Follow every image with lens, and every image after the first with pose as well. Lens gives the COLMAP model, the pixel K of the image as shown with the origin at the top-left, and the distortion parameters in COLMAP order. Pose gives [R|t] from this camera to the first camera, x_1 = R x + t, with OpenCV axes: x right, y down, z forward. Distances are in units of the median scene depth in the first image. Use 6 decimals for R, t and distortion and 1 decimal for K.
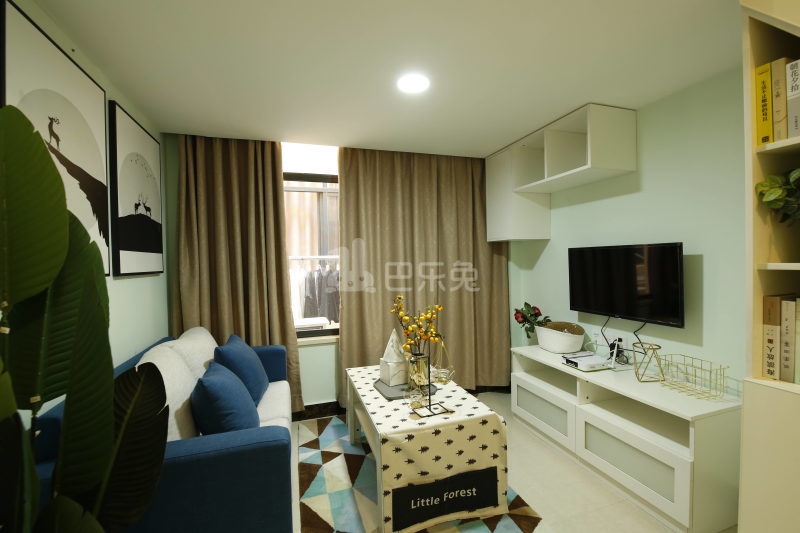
lens RADIAL K [[346.1, 0, 402.3], [0, 346.1, 264.7], [0, 0, 1]] dist [0.000639, -0.012100]
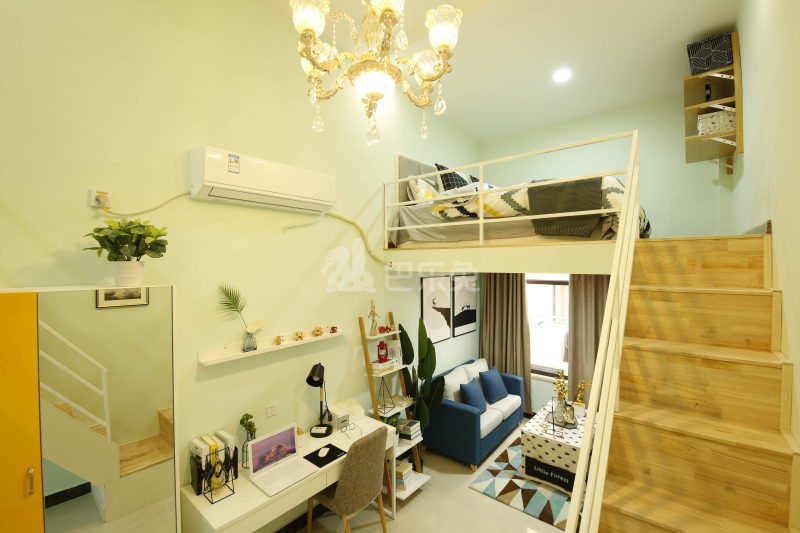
lens RADIAL K [[346.1, 0, 402.3], [0, 346.1, 264.7], [0, 0, 1]] dist [0.000639, -0.012100]
pose [[0.521659, 0.027168, -0.852721, 1.265205], [-0.018721, 0.999617, 0.020395, -0.567794], [0.852949, 0.005324, 0.521968, -0.792926]]
